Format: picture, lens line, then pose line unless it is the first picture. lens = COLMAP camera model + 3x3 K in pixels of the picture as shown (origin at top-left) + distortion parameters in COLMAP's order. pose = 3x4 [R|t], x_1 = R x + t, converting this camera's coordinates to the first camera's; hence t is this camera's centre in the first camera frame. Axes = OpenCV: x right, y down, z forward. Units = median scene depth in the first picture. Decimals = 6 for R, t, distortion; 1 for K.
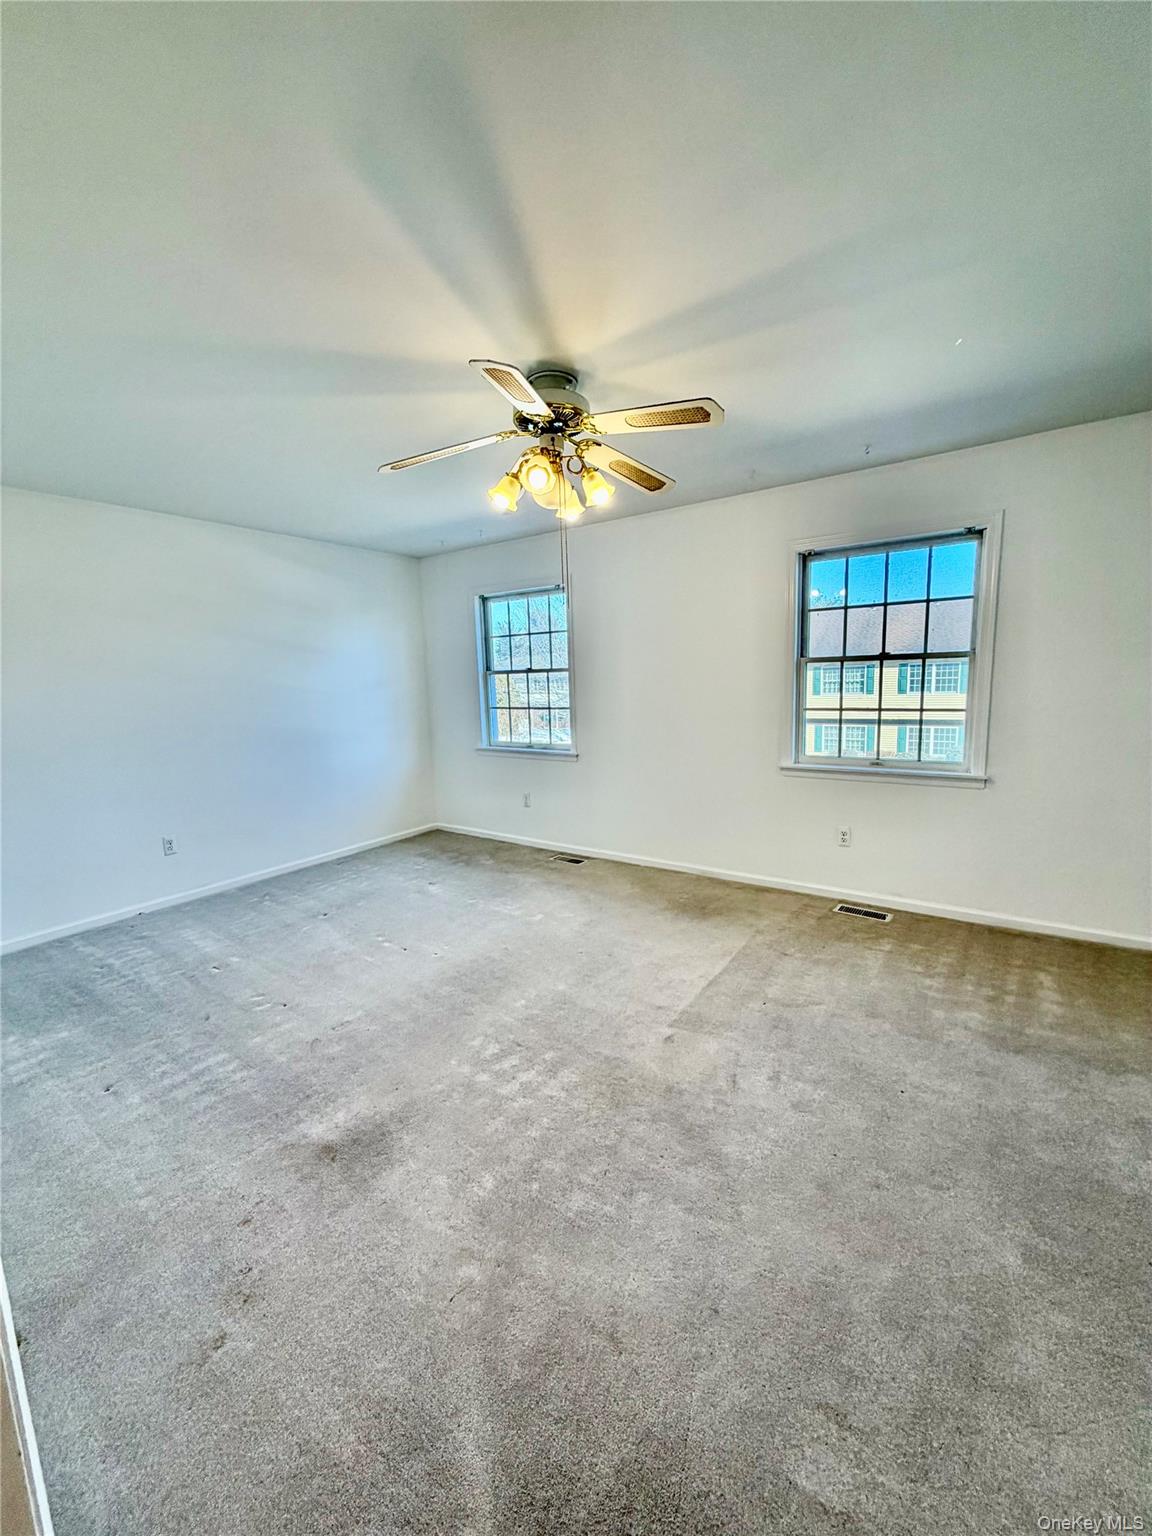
lens RADIAL K [[612.8, 0, 574.7], [0, 612.8, 762.8], [0, 0, 1]] dist [0.001108, -0.000013]
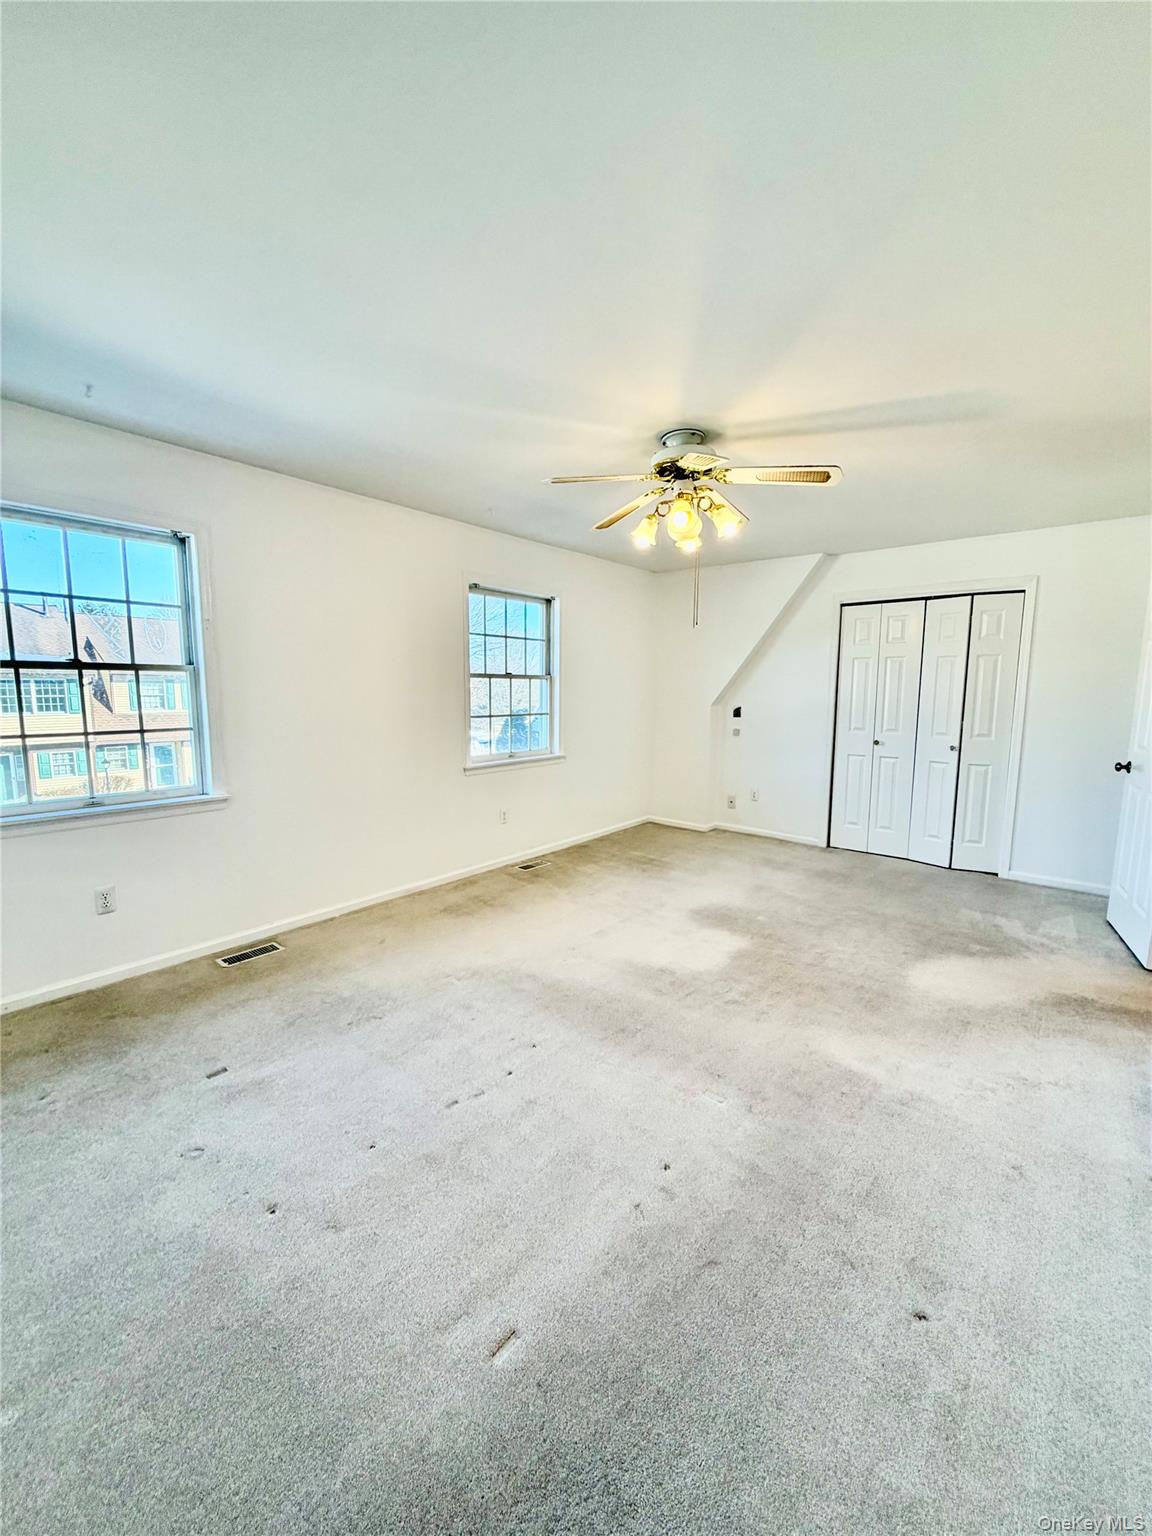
lens RADIAL K [[612.8, 0, 573.8], [0, 612.8, 777.4], [0, 0, 1]] dist [0.001108, -0.000013]
pose [[0.082930, -0.113738, 0.990044, -0.575288], [0.126802, 0.986595, 0.102721, -0.052181], [-0.988455, 0.117021, 0.096240, 0.517894]]
